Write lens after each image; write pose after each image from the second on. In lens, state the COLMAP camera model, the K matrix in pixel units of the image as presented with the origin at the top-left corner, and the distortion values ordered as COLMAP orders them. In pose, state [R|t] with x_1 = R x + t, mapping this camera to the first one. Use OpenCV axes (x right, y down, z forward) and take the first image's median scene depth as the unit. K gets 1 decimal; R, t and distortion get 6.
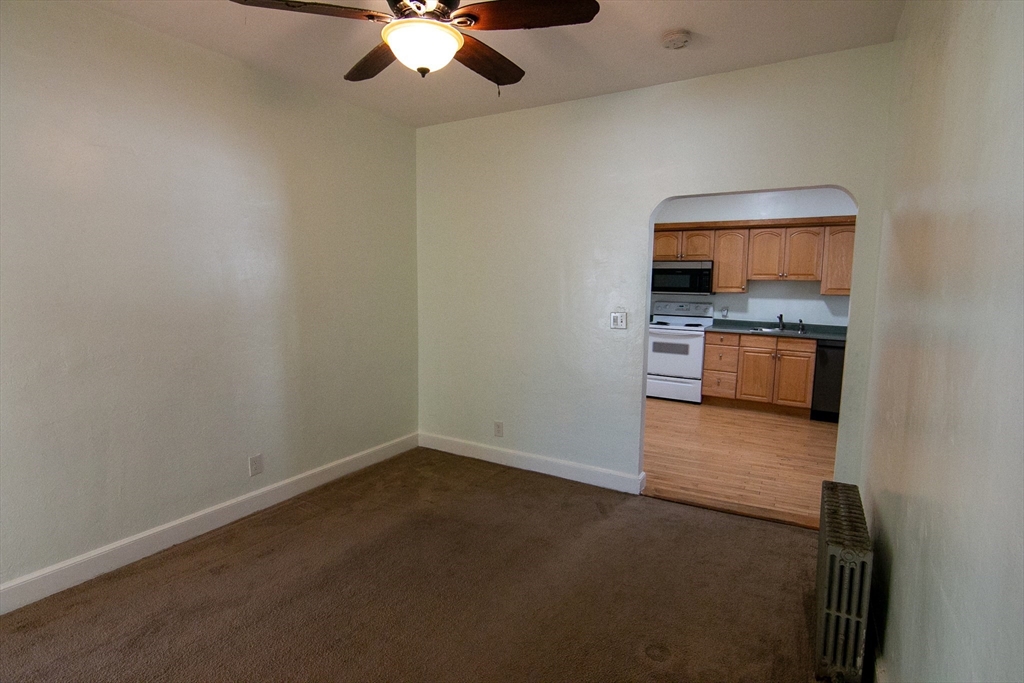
lens RADIAL K [[519.0, 0, 518.9], [0, 519.0, 337.3], [0, 0, 1]] dist [-0.009198, -0.003209]
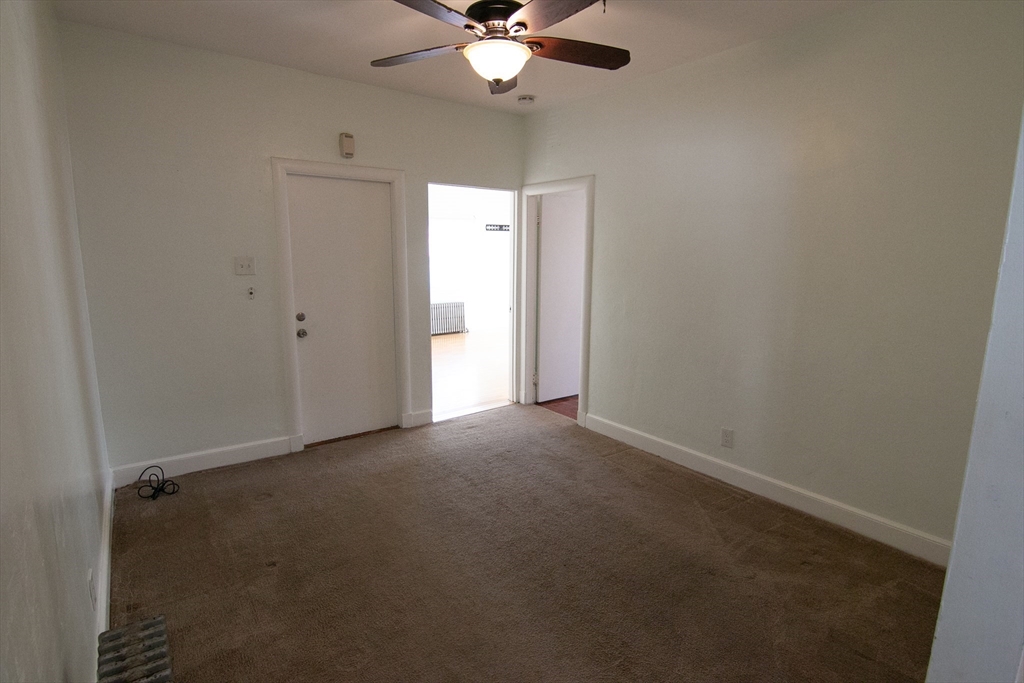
lens RADIAL K [[519.0, 0, 513.3], [0, 519.0, 334.1], [0, 0, 1]] dist [-0.009198, -0.003209]
pose [[-0.415262, 0.132084, -0.900062, 0.581915], [-0.103340, 0.976149, 0.190928, -0.111646], [0.903813, 0.172297, -0.391708, 0.979723]]
